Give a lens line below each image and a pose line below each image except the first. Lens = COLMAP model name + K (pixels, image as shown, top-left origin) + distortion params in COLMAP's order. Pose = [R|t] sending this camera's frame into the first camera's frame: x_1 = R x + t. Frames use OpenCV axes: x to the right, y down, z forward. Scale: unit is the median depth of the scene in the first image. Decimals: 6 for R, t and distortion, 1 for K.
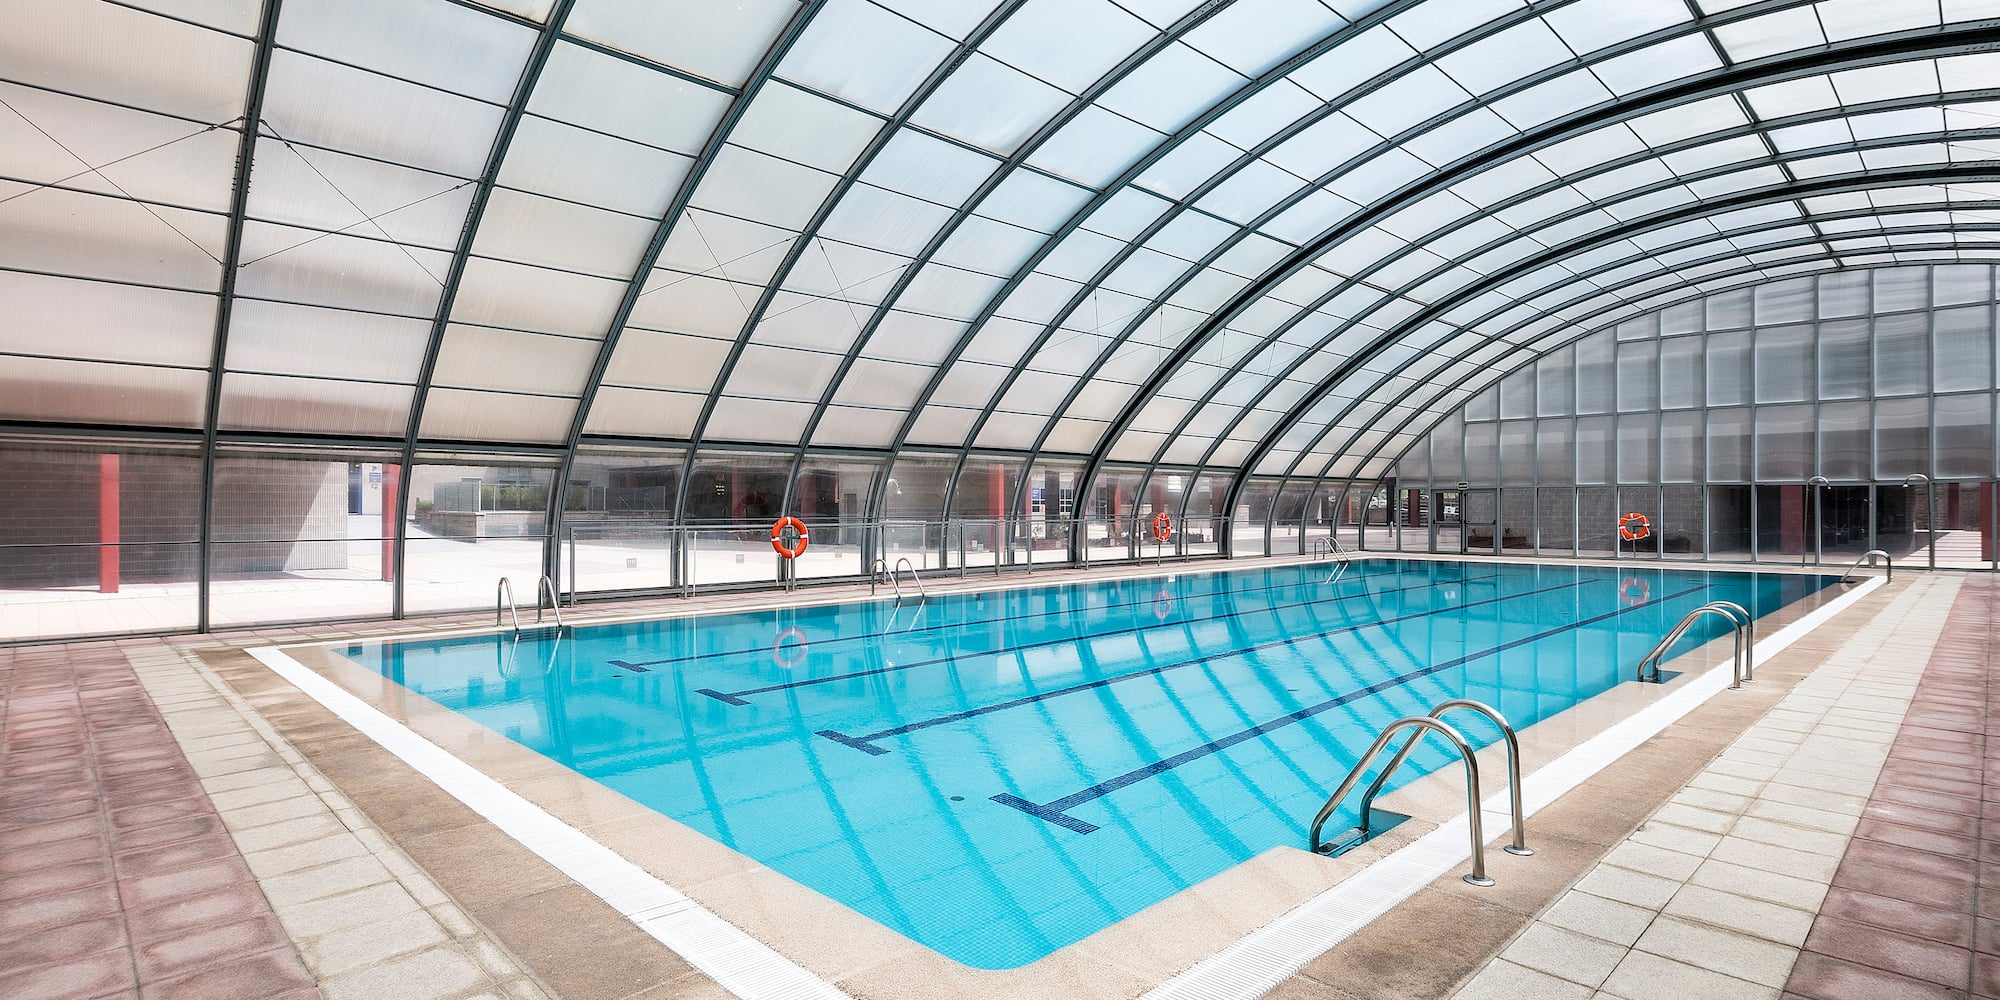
lens RADIAL K [[912.6, 0, 1000.0], [0, 912.6, 500.0], [0, 0, 1]] dist [0.065859, -0.000131]
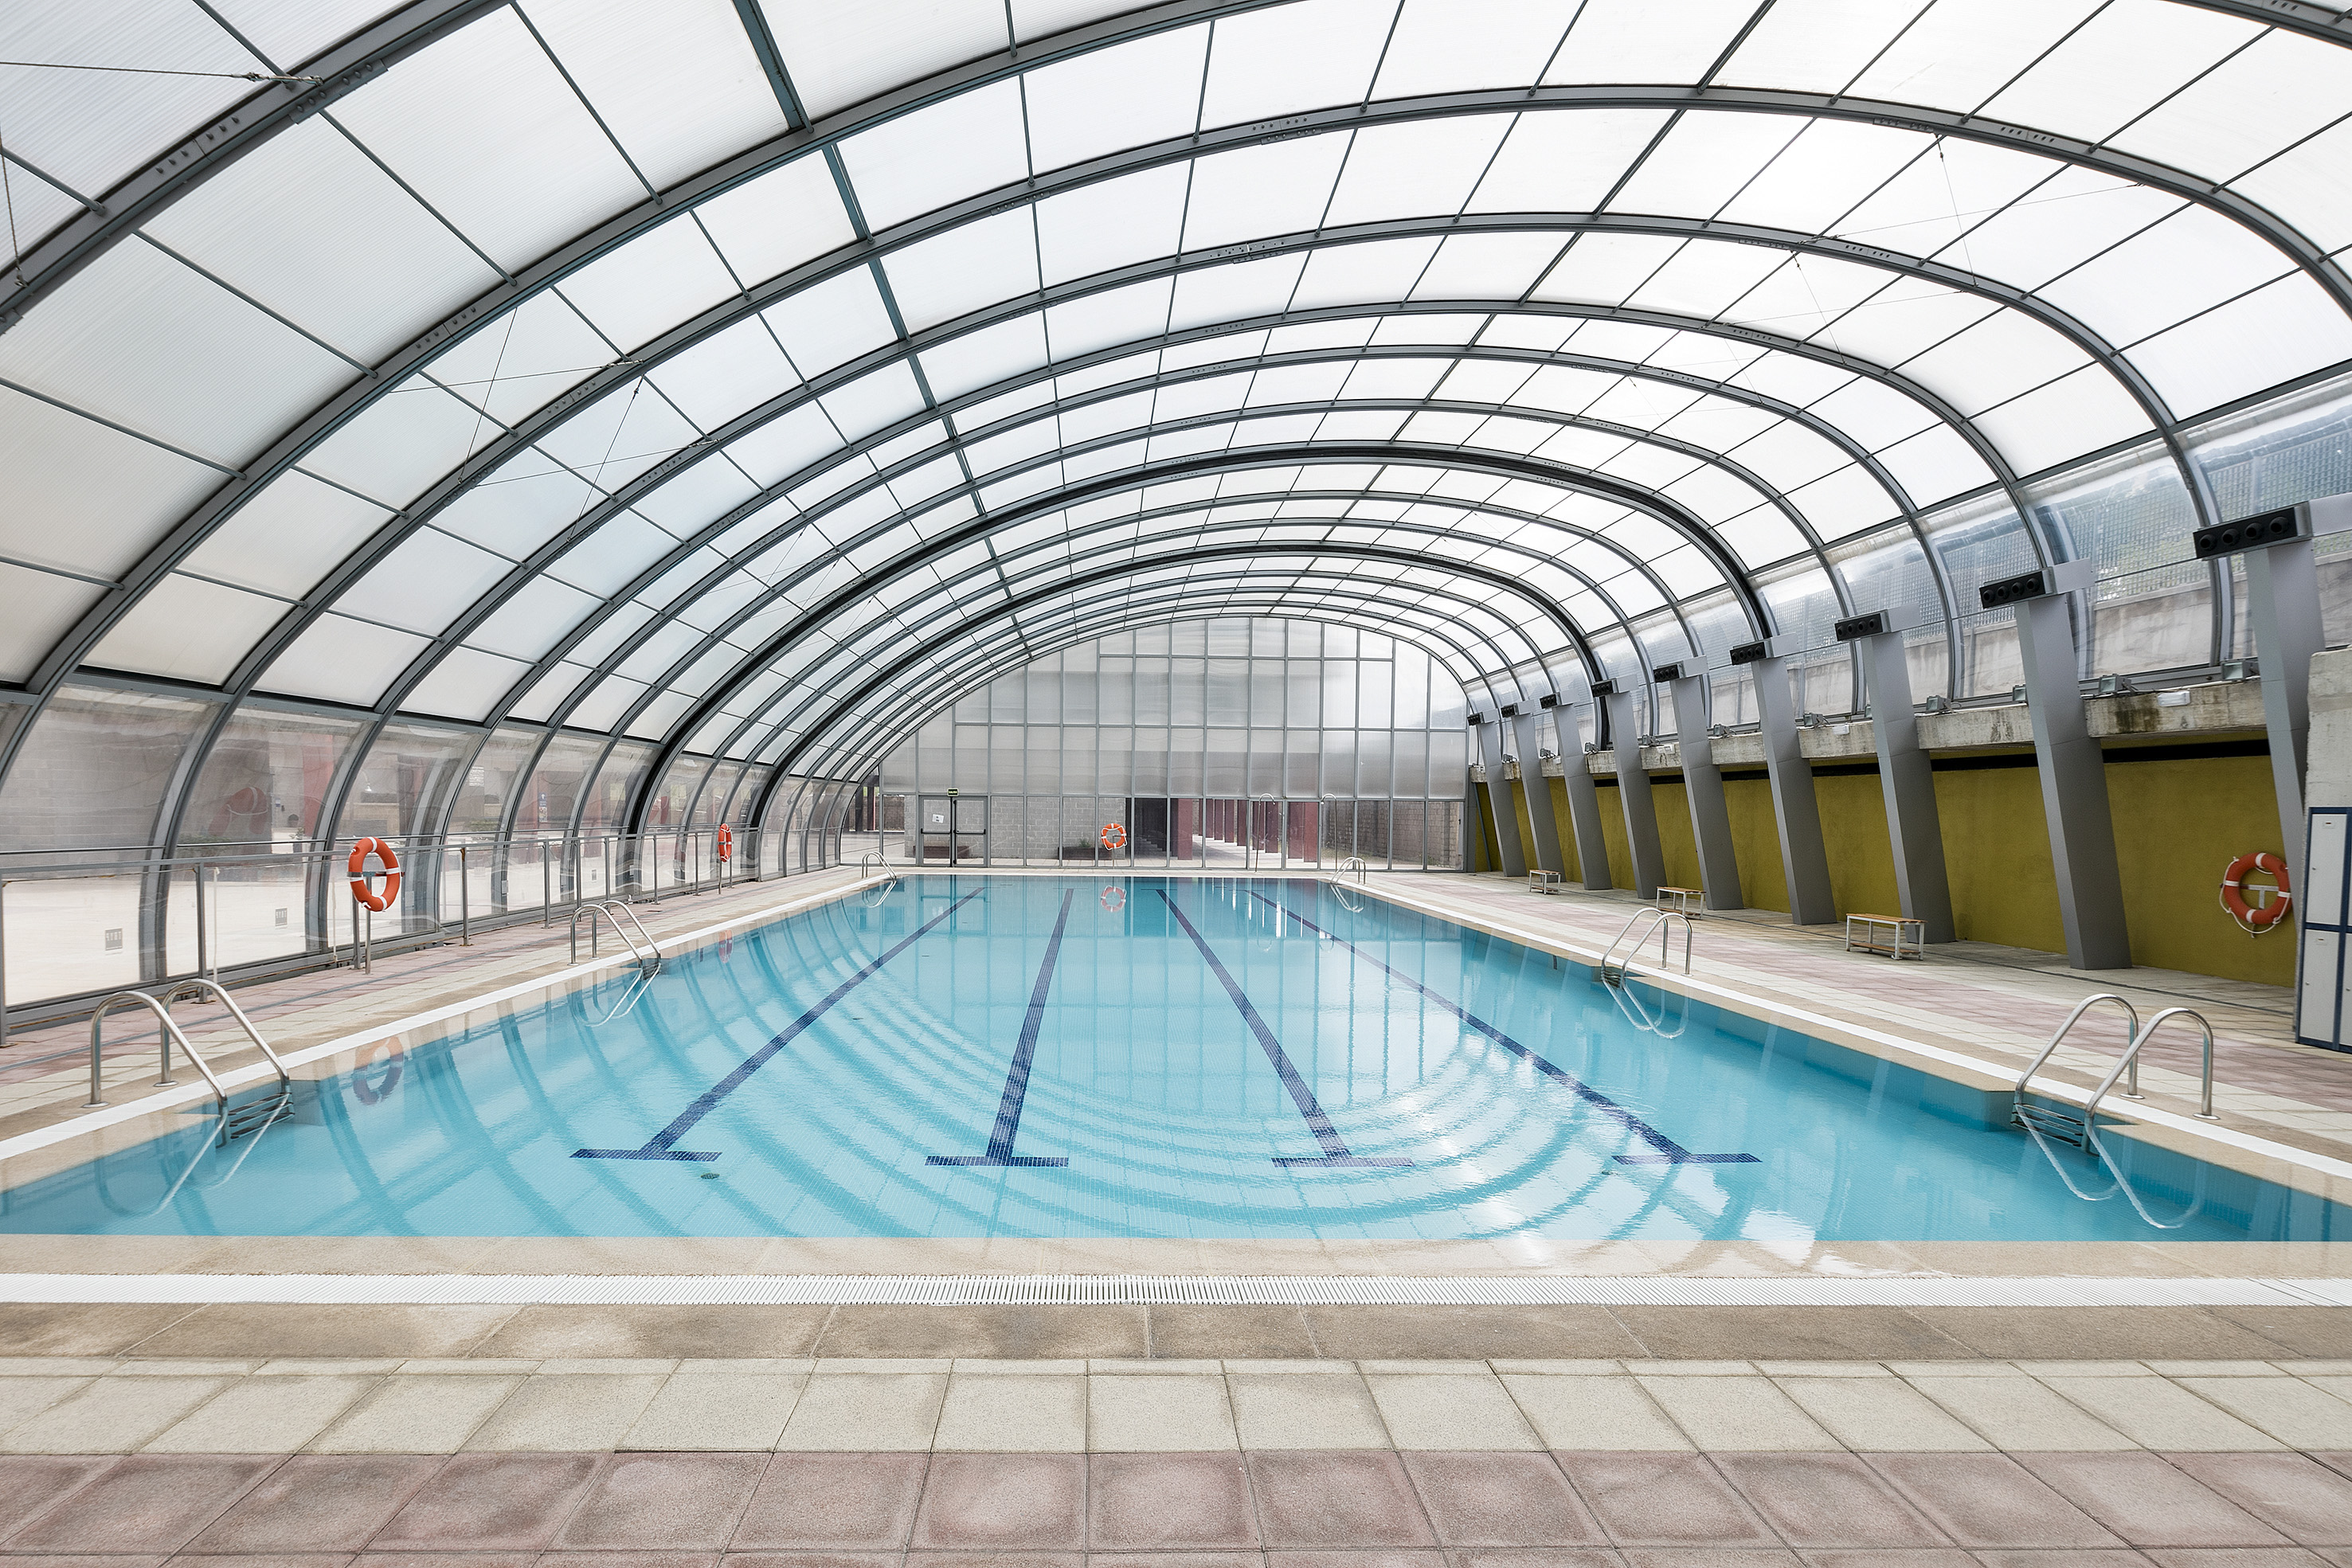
lens RADIAL K [[1183.7, 0, 1176.0], [0, 1183.7, 784.0], [0, 0, 1]] dist [0.025722, -0.000353]
pose [[0.632449, 0.034493, 0.773834, -0.313324], [-0.025823, 0.999392, -0.023442, 0.002090], [-0.774172, -0.005157, 0.632955, 0.176313]]
